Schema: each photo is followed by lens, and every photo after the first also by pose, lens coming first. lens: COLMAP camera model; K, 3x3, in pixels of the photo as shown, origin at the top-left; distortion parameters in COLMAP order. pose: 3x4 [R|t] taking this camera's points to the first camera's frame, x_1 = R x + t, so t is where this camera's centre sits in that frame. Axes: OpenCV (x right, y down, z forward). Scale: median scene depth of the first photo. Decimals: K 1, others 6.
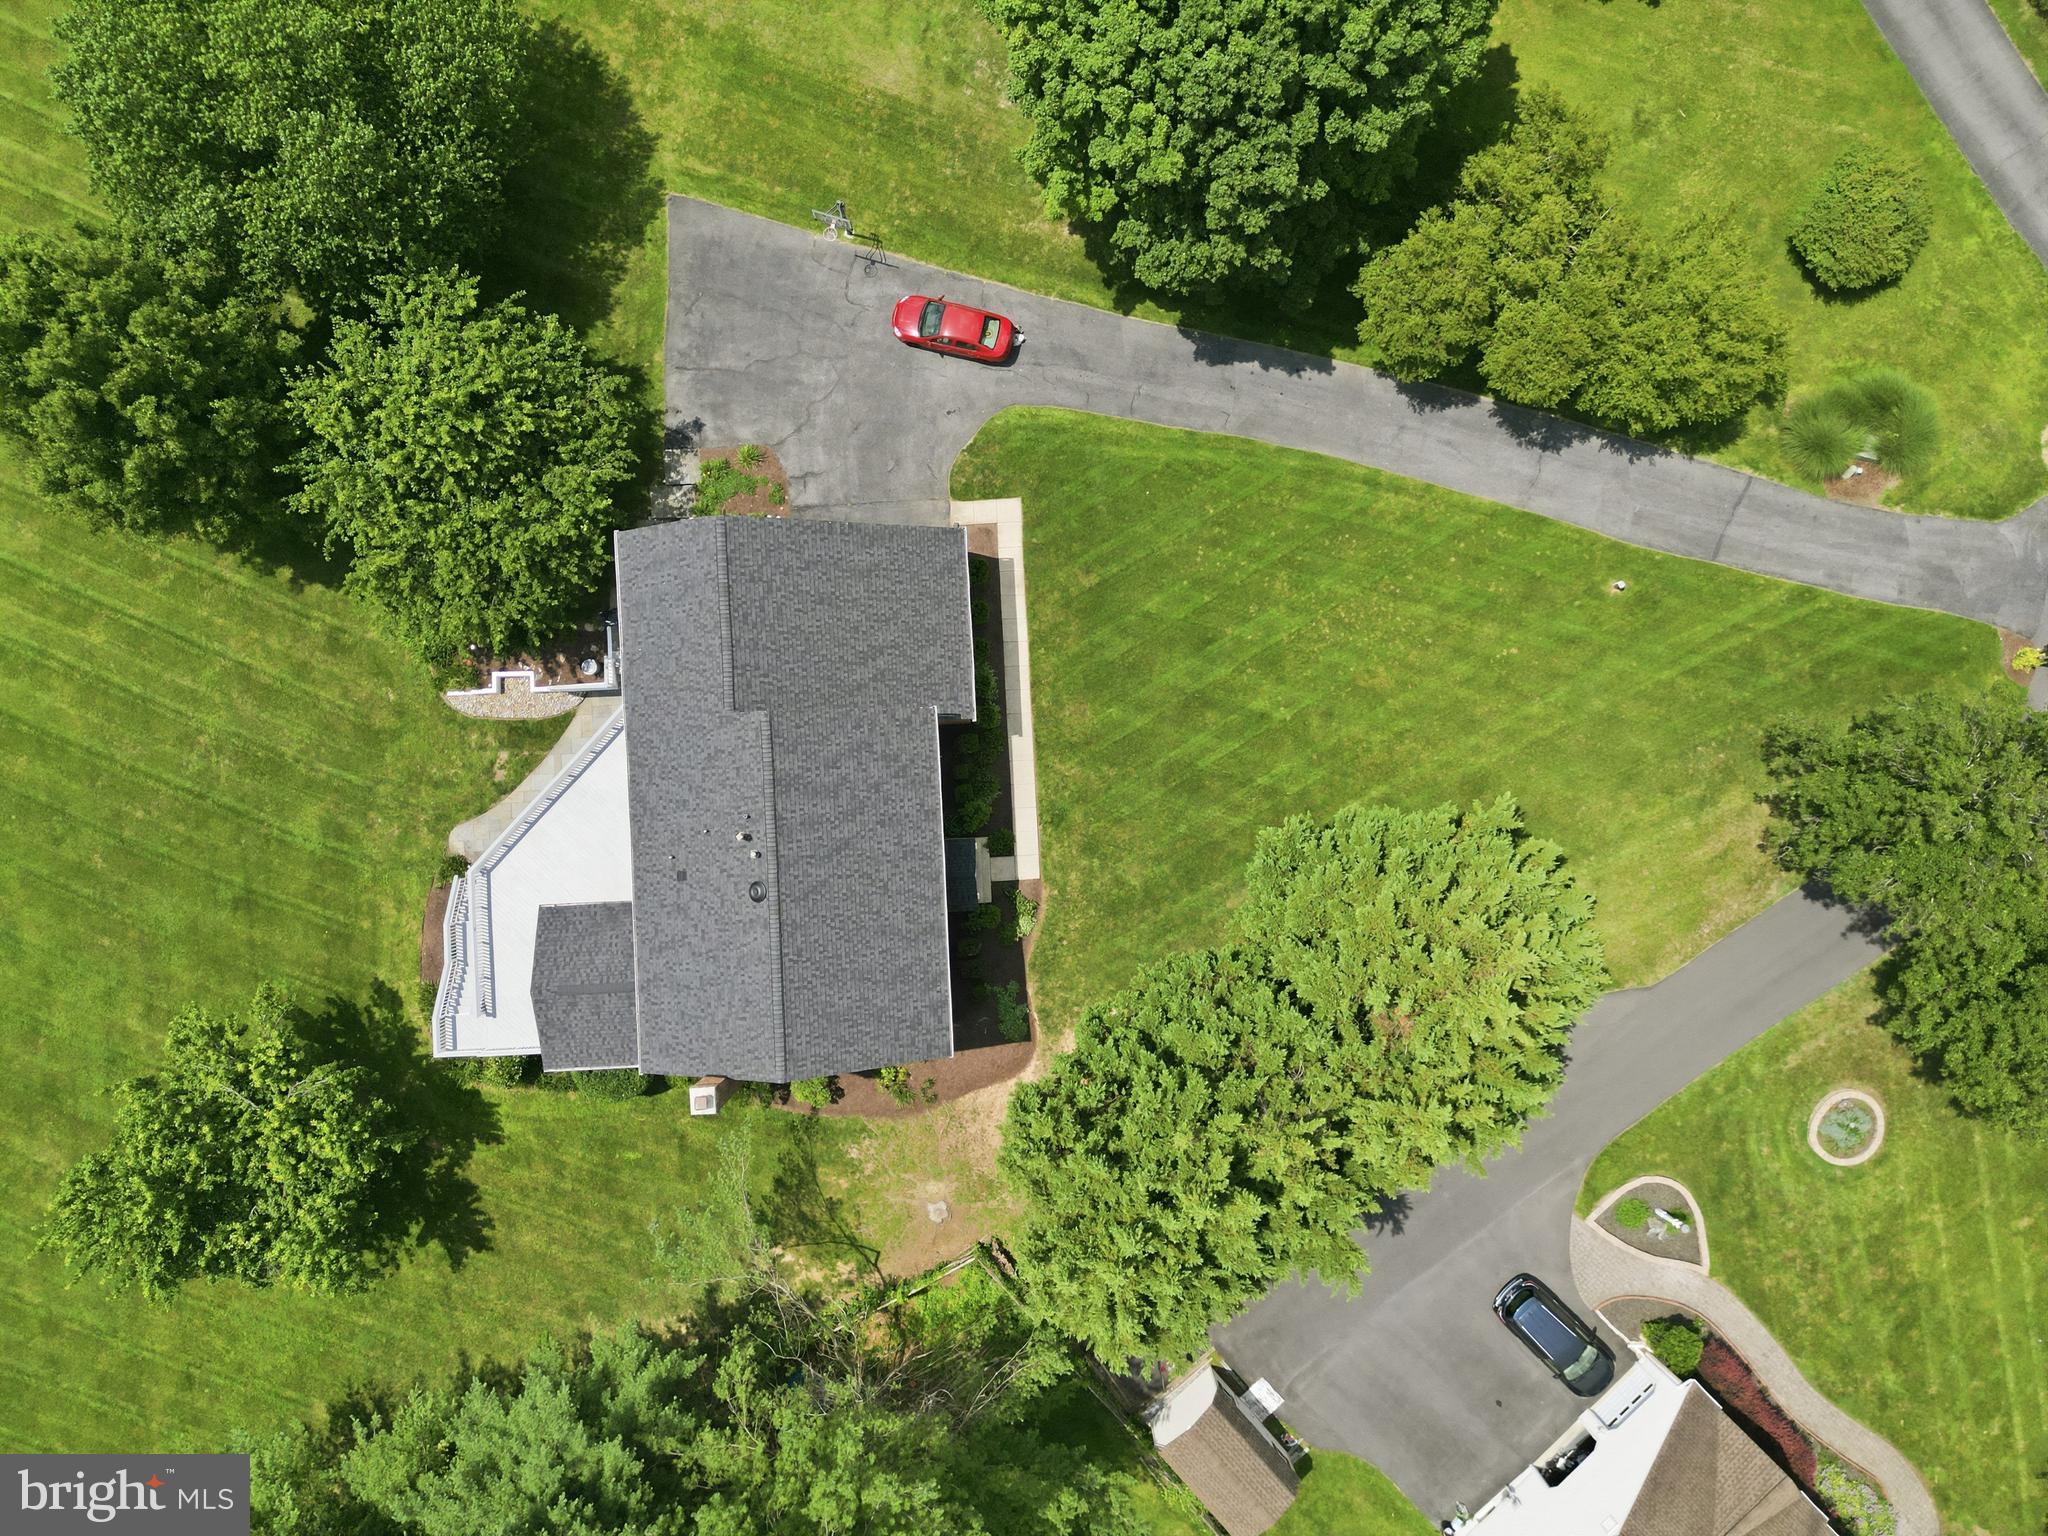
lens RADIAL K [[1432.5, 0, 1014.2], [0, 1432.5, 766.2], [0, 0, 1]] dist [0.069984, -0.069162]
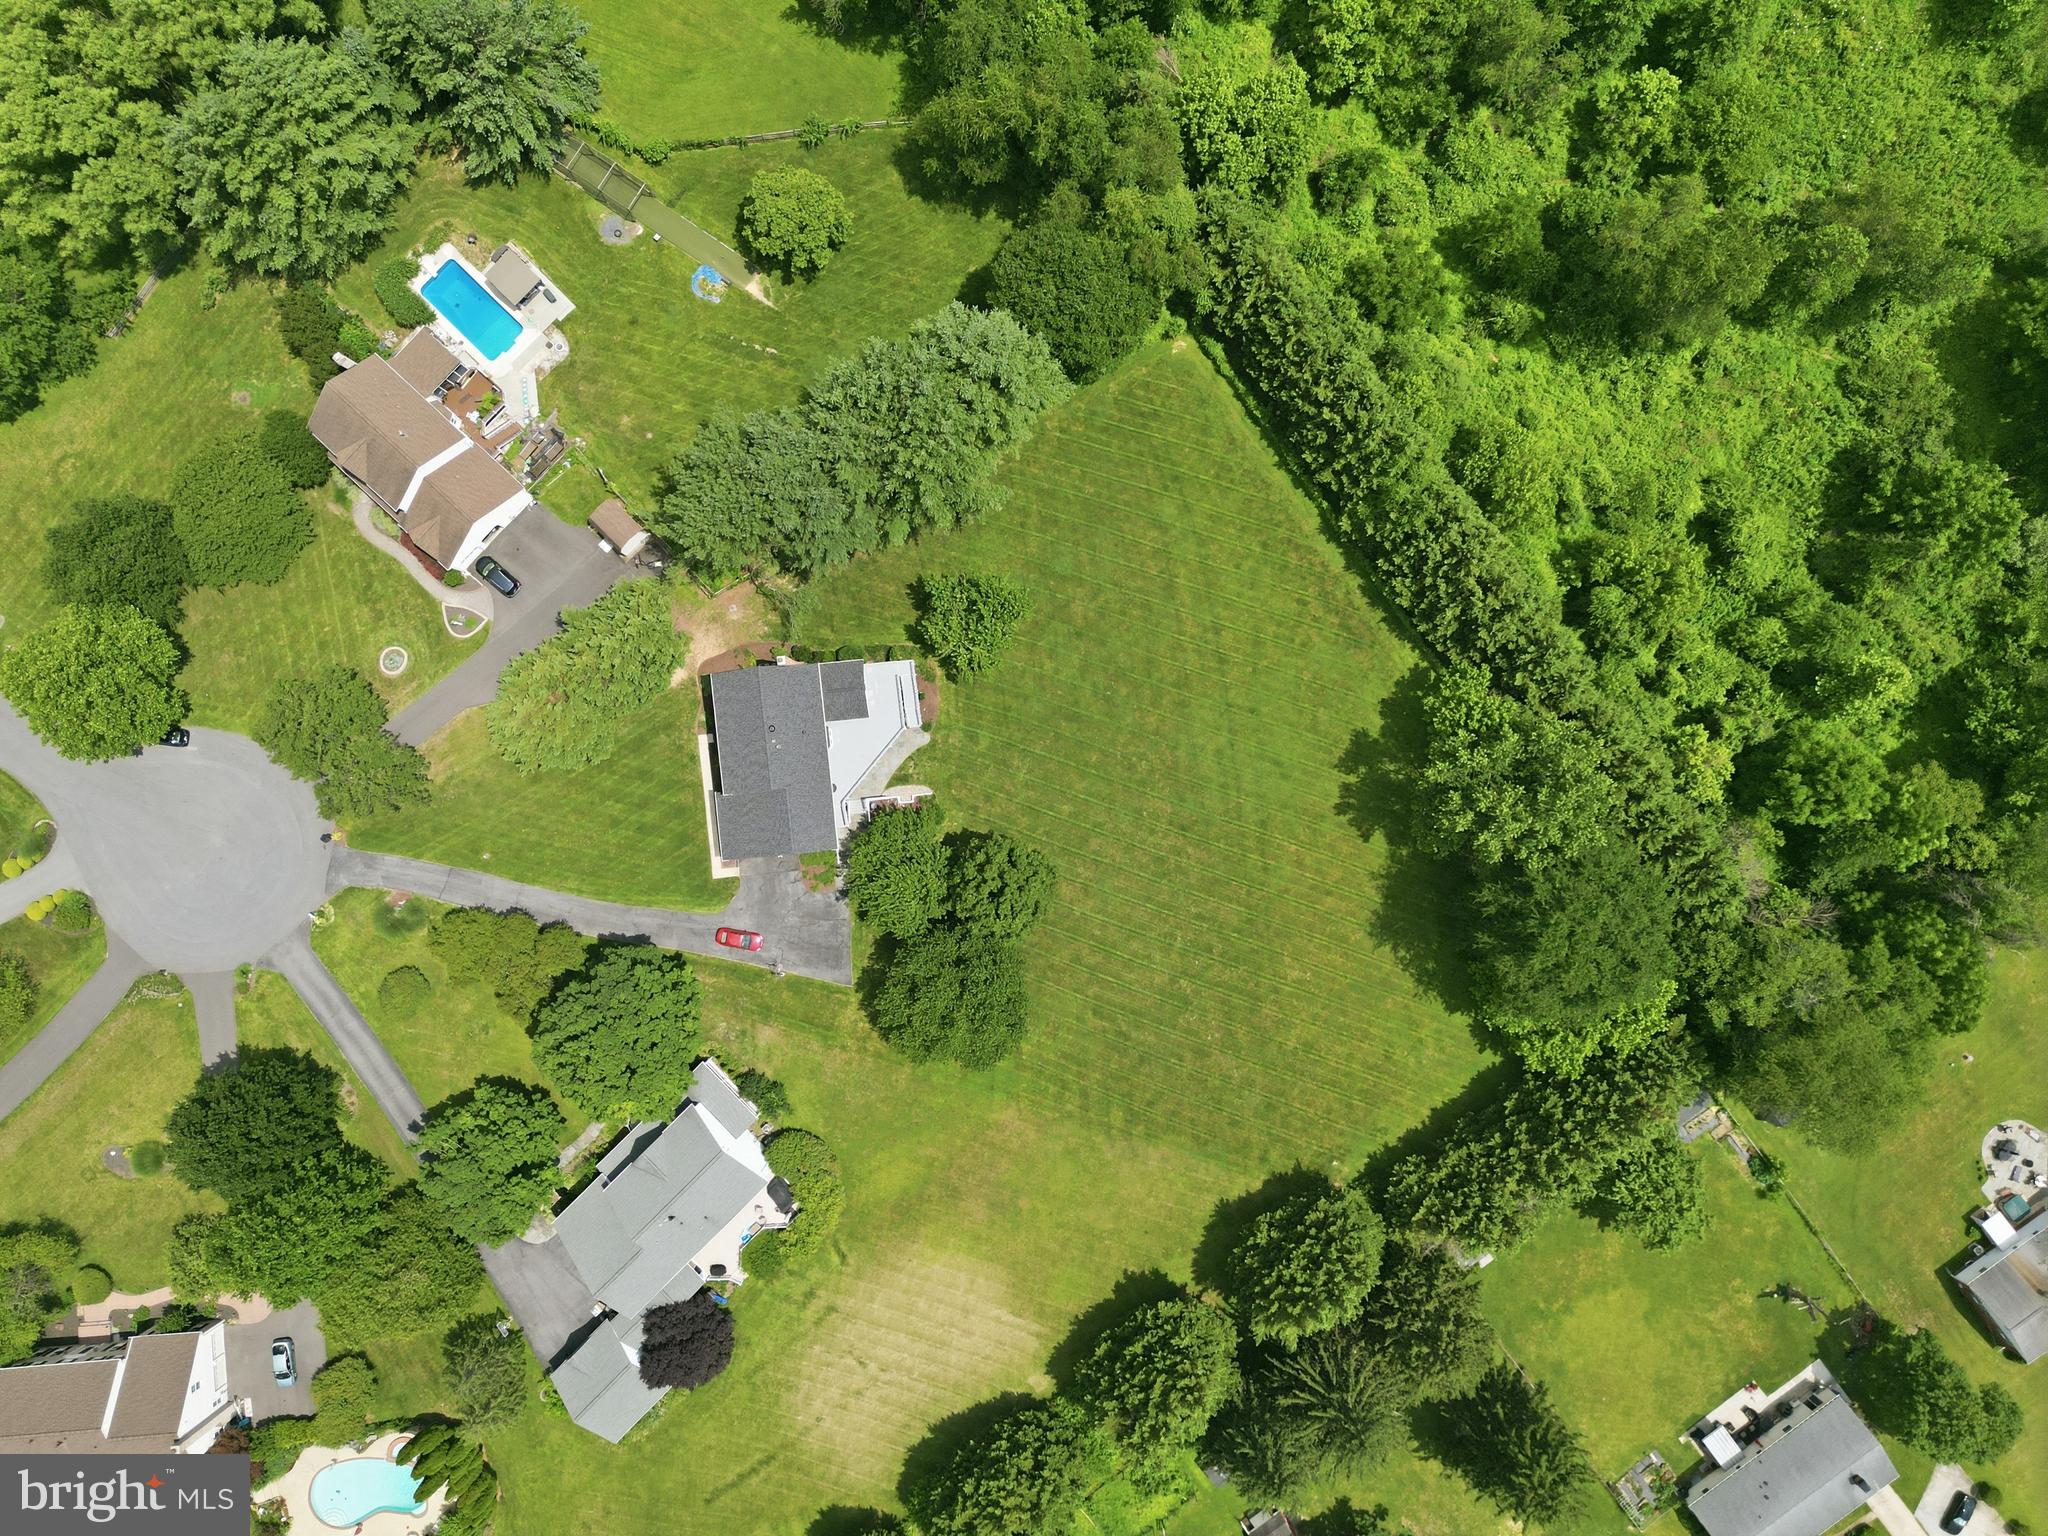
lens RADIAL K [[1401.3, 0, 1021.6], [0, 1401.3, 774.4], [0, 0, 1]] dist [0.070794, -0.058593]
pose [[-0.998392, 0.054908, 0.014066, -0.643561], [-0.054580, -0.998251, 0.022727, -0.089410], [0.015290, 0.021923, 0.999643, -1.672751]]
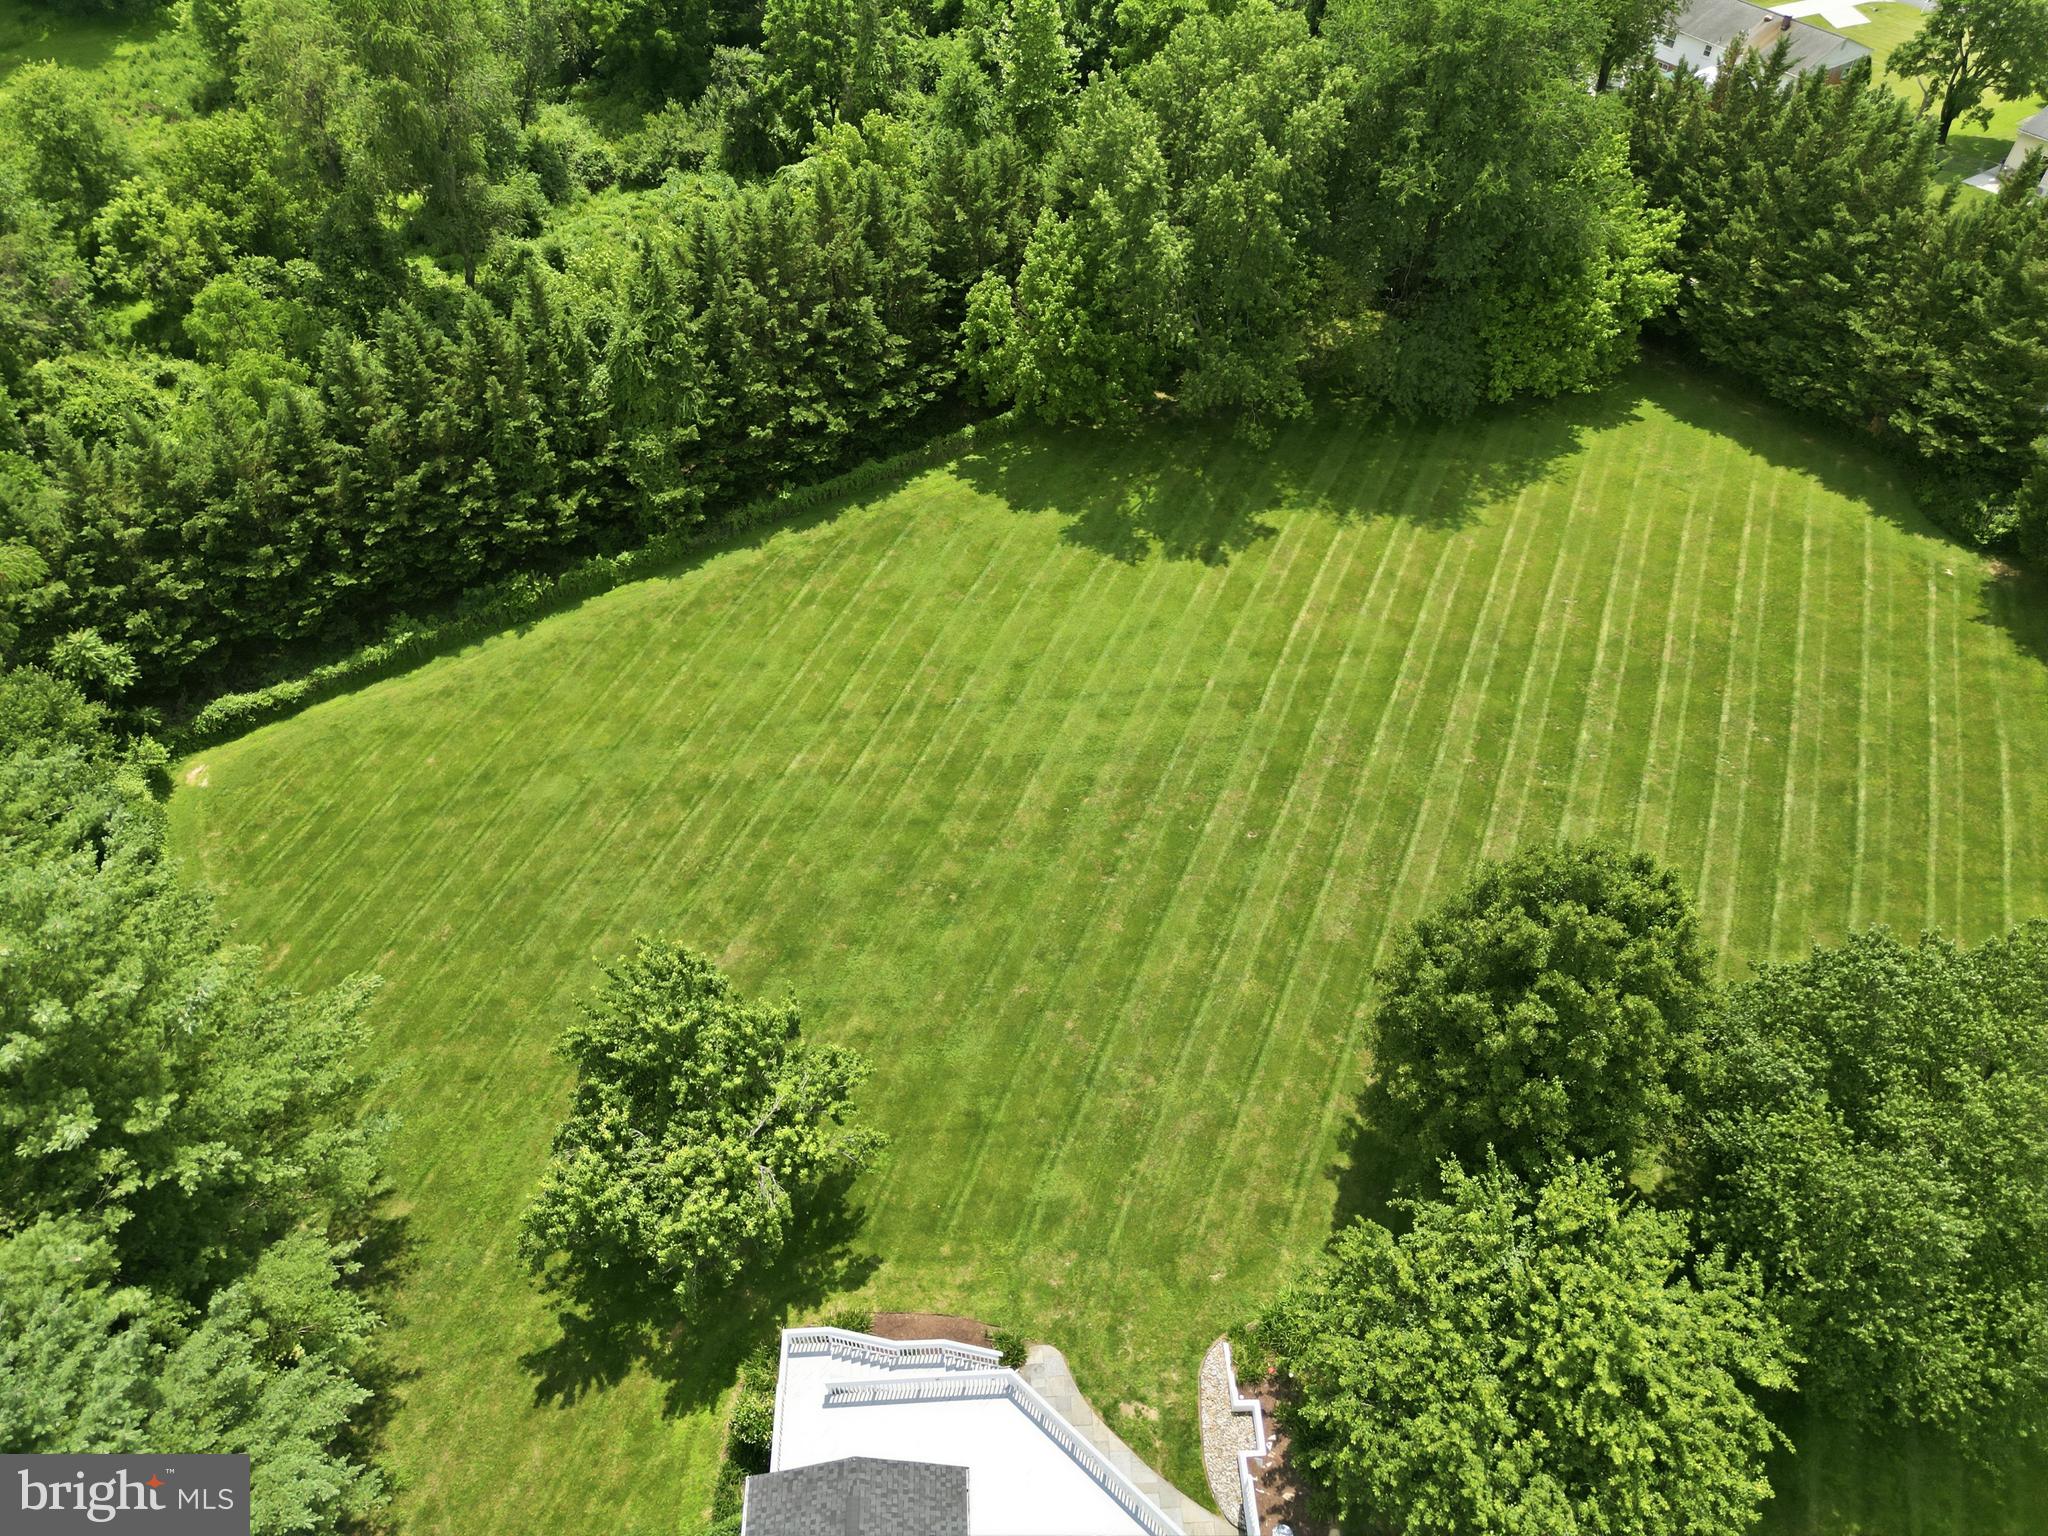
lens RADIAL K [[1432.5, 0, 1014.2], [0, 1432.5, 766.2], [0, 0, 1]] dist [0.069984, -0.069162]
pose [[-0.005203, 0.731335, -0.681999, -0.080300], [-0.999683, 0.012991, 0.021557, 0.050793], [0.024625, 0.681895, 0.731036, 0.197788]]
